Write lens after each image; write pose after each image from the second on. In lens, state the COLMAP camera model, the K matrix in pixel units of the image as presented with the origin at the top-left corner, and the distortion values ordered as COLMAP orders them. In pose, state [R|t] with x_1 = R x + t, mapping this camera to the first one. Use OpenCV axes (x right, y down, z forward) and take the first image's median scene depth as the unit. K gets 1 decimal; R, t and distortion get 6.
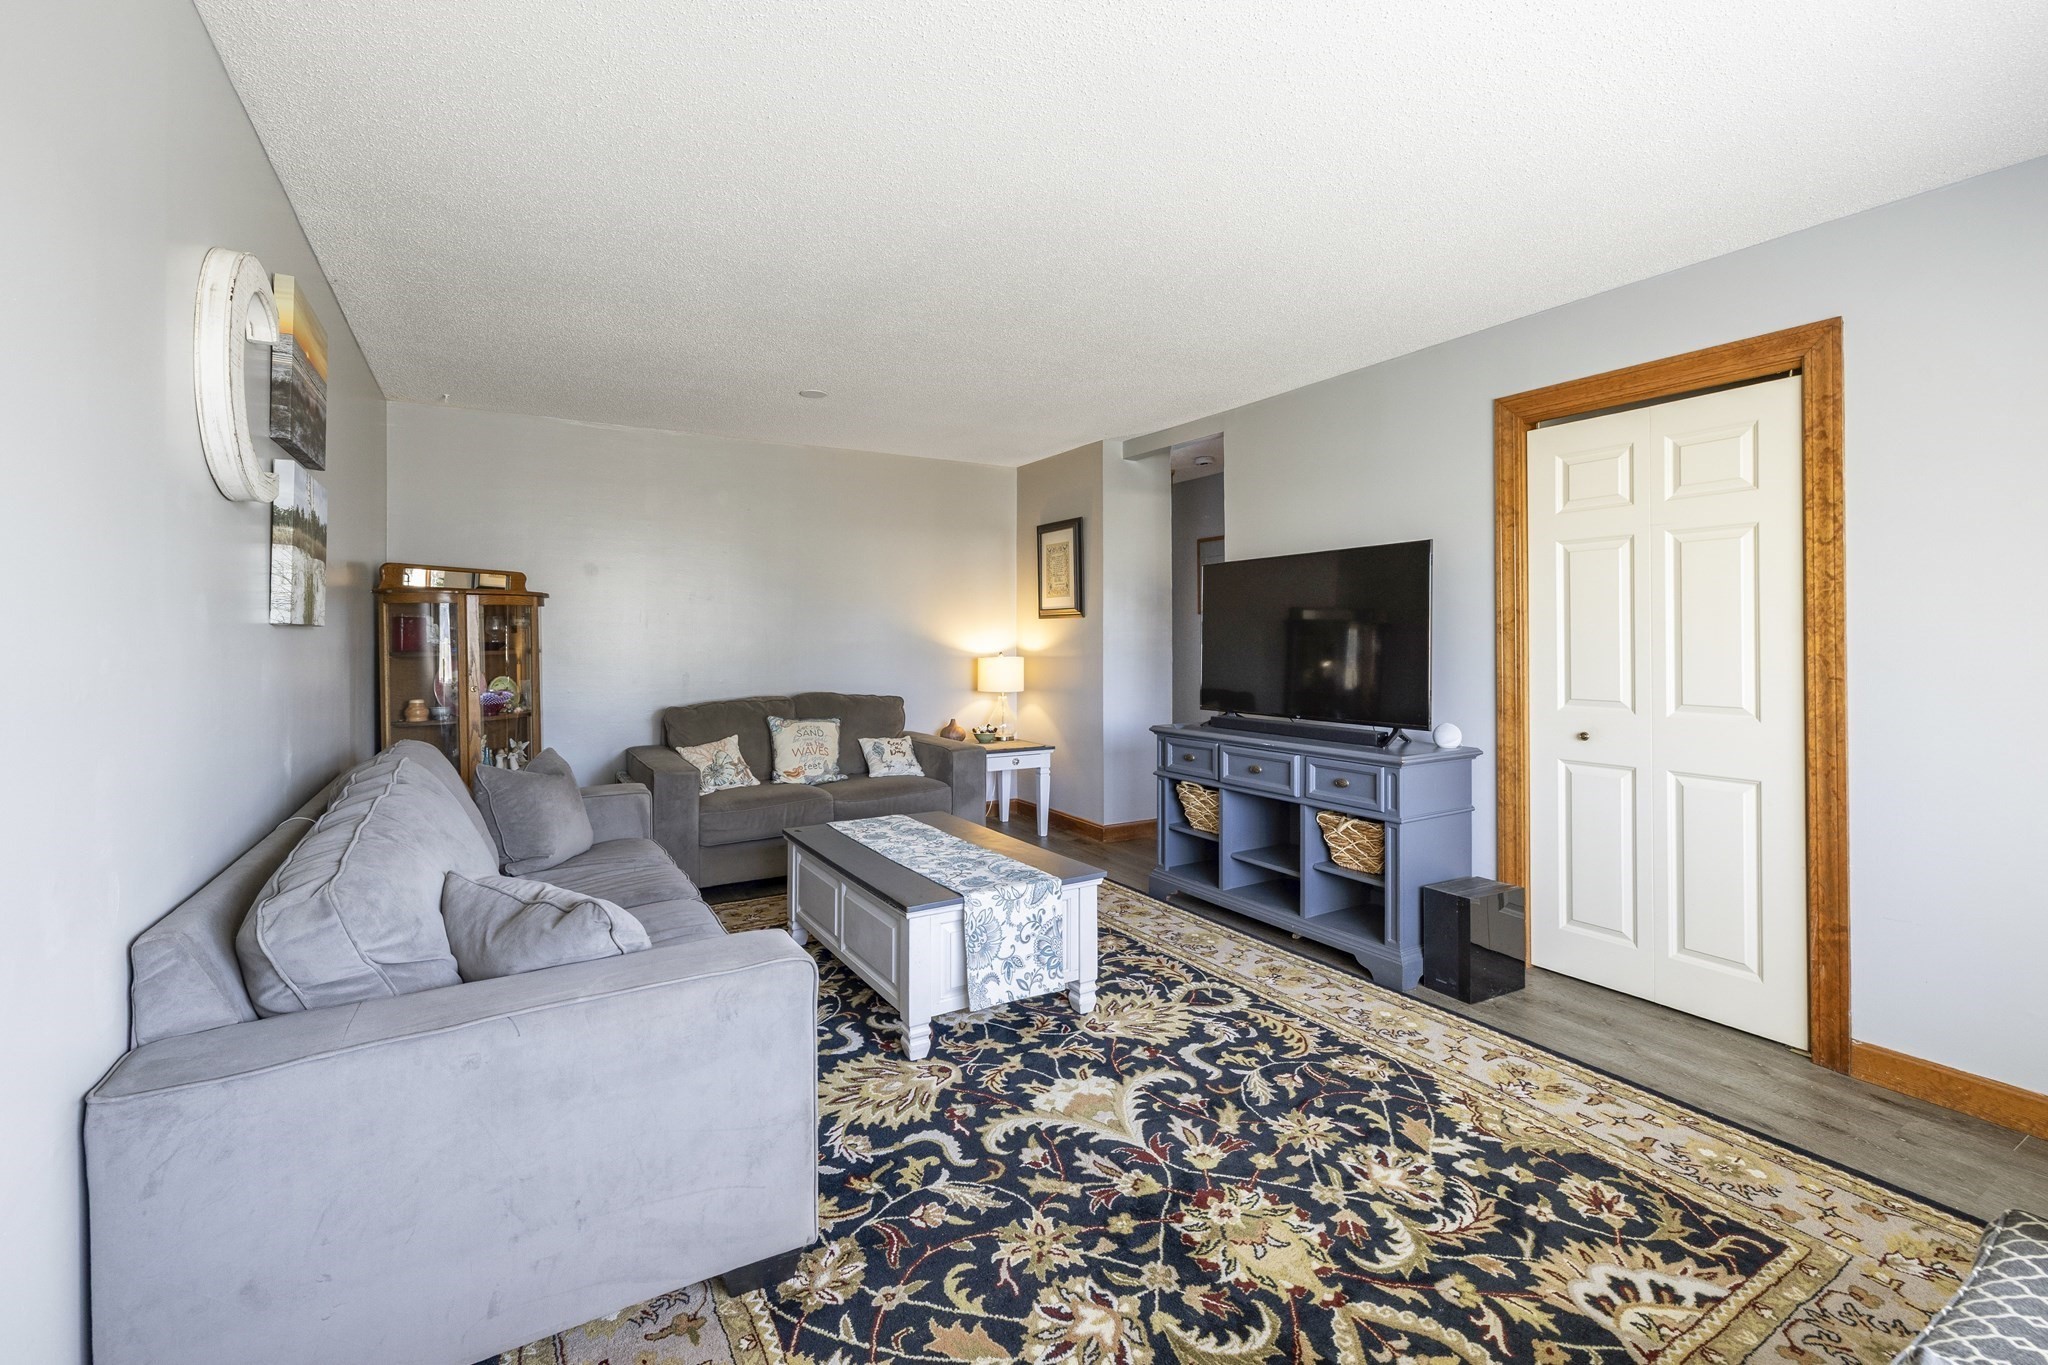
lens RADIAL K [[864.5, 0, 1029.4], [0, 864.5, 641.4], [0, 0, 1]] dist [0.002154, 0.000295]
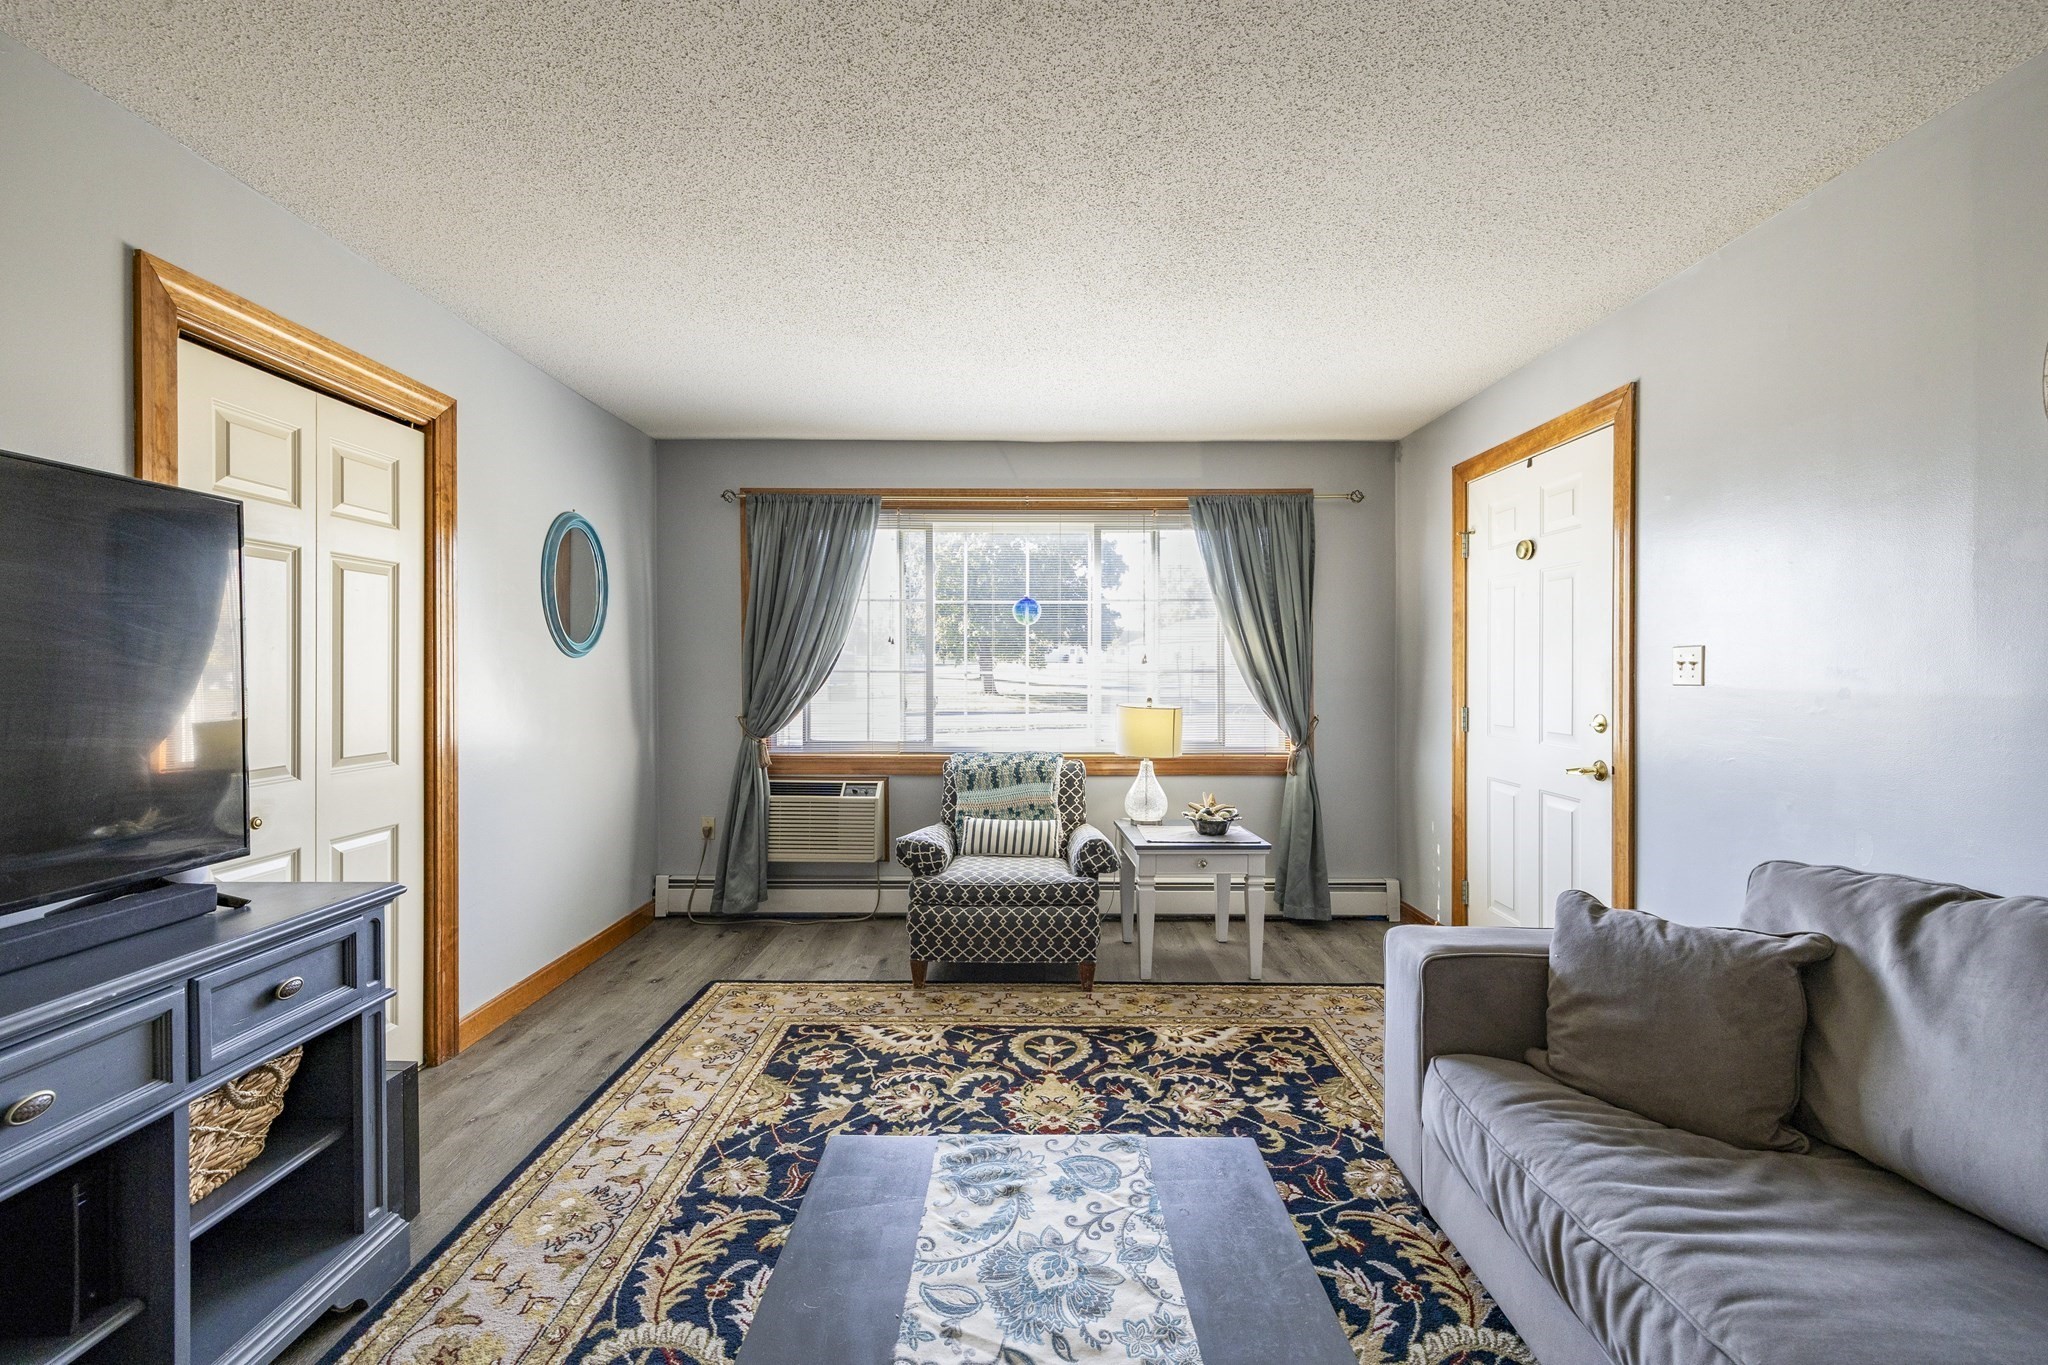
lens RADIAL K [[864.5, 0, 1016.9], [0, 864.5, 679.1], [0, 0, 1]] dist [0.002154, 0.000295]
pose [[-0.849139, -0.001573, 0.528167, -0.410185], [0.005391, 0.999918, 0.011647, -0.017370], [-0.528142, 0.012737, -0.849061, 2.112301]]
